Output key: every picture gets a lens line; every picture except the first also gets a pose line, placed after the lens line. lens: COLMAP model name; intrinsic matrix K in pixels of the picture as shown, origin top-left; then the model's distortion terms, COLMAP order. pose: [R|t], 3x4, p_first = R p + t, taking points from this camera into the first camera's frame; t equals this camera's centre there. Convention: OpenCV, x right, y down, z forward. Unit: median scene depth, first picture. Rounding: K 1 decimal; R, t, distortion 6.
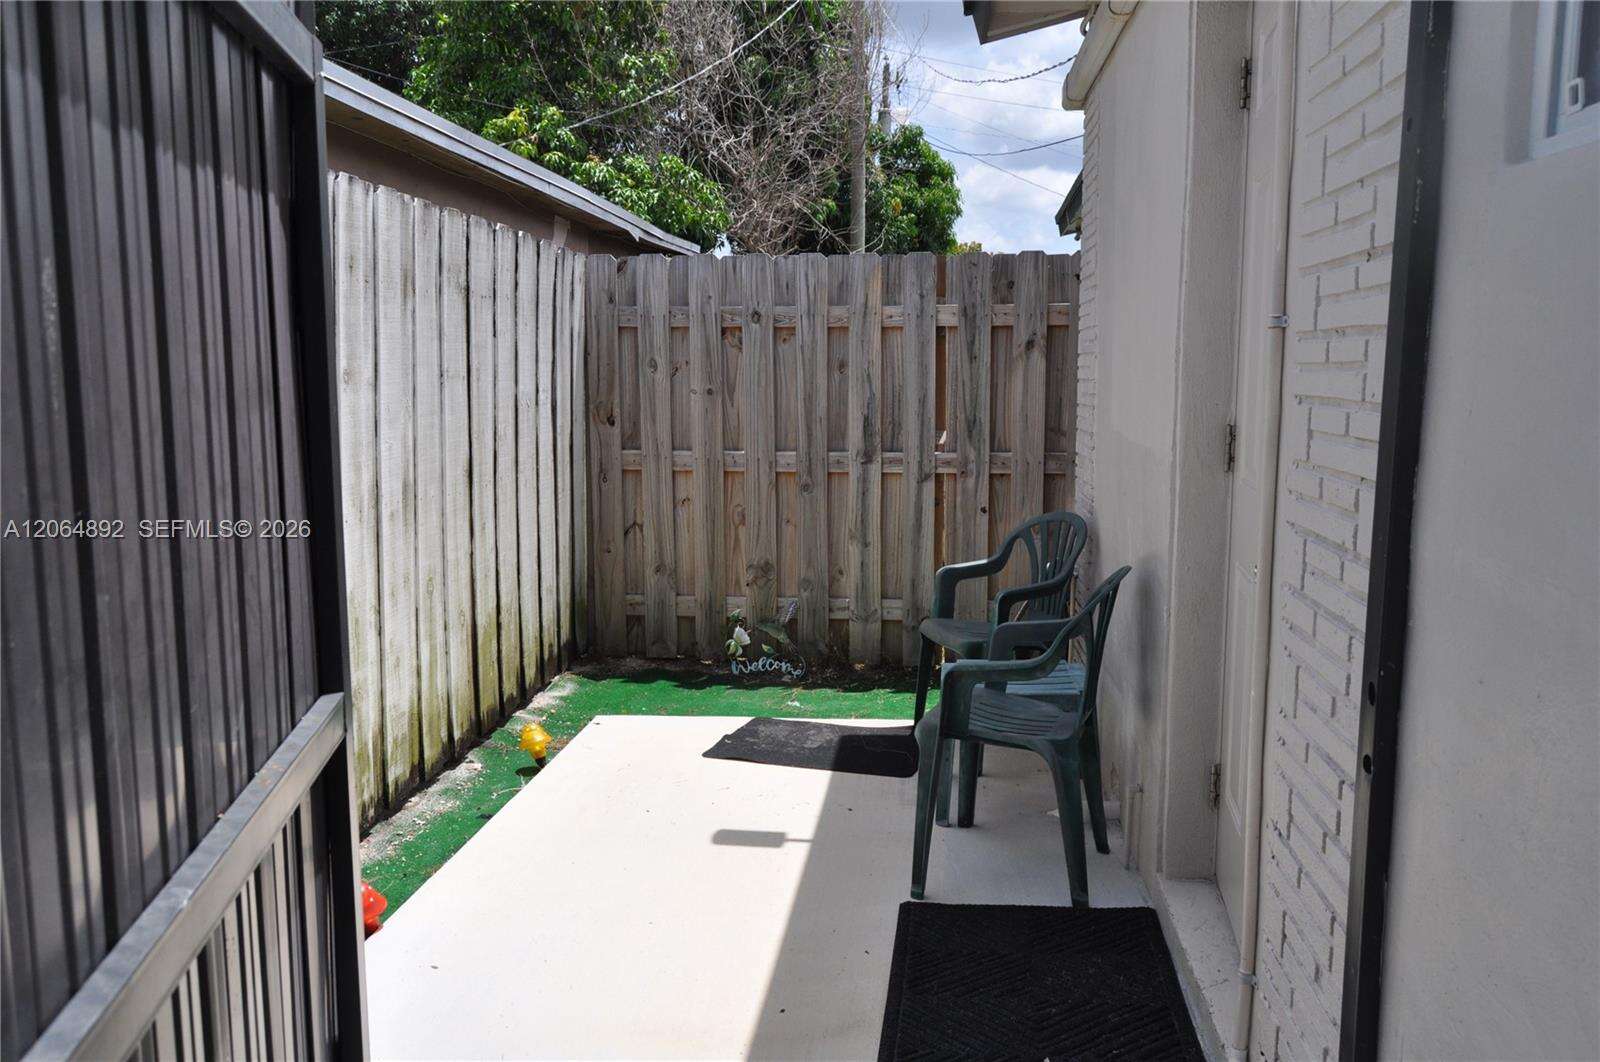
lens RADIAL K [[1263.4, 0, 802.4], [0, 1263.4, 520.0], [0, 0, 1]] dist [-0.017573, -0.004738]
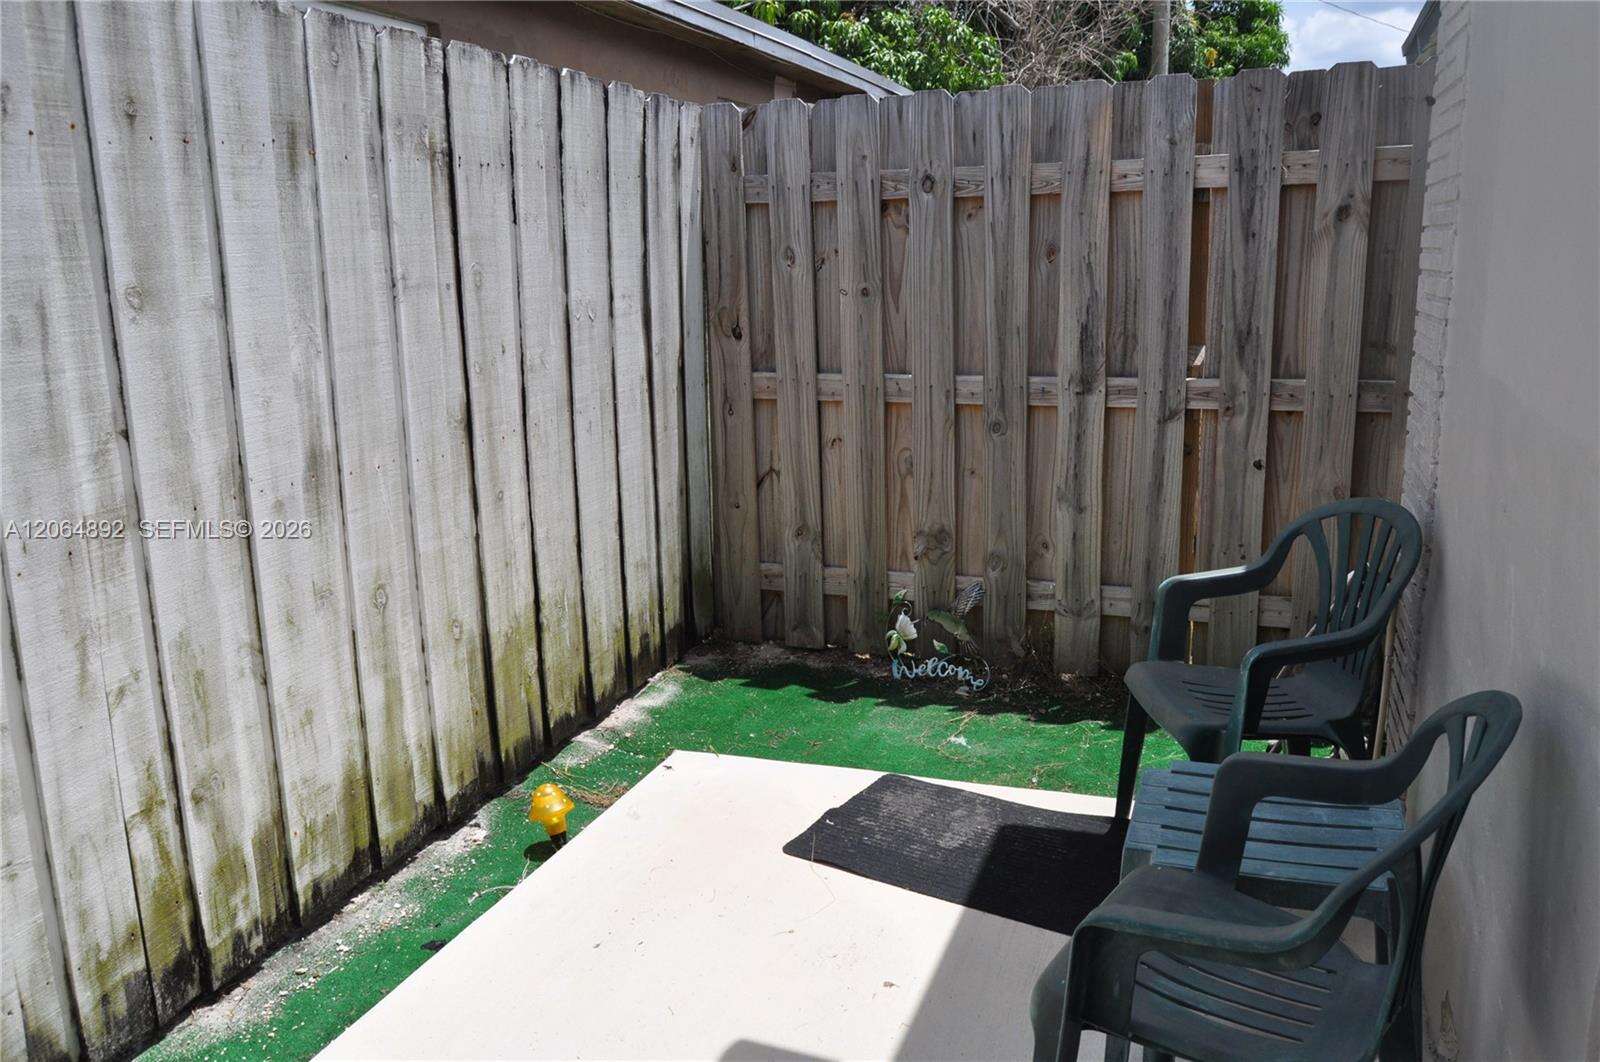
lens RADIAL K [[1254.3, 0, 800.0], [0, 1254.3, 531.0], [0, 0, 1]] dist [-0.012081, -0.002491]
pose [[0.971408, 0.029901, -0.235528, 0.064647], [-0.005486, 0.994600, 0.103640, -0.040808], [0.237355, -0.099385, 0.966326, 0.293261]]
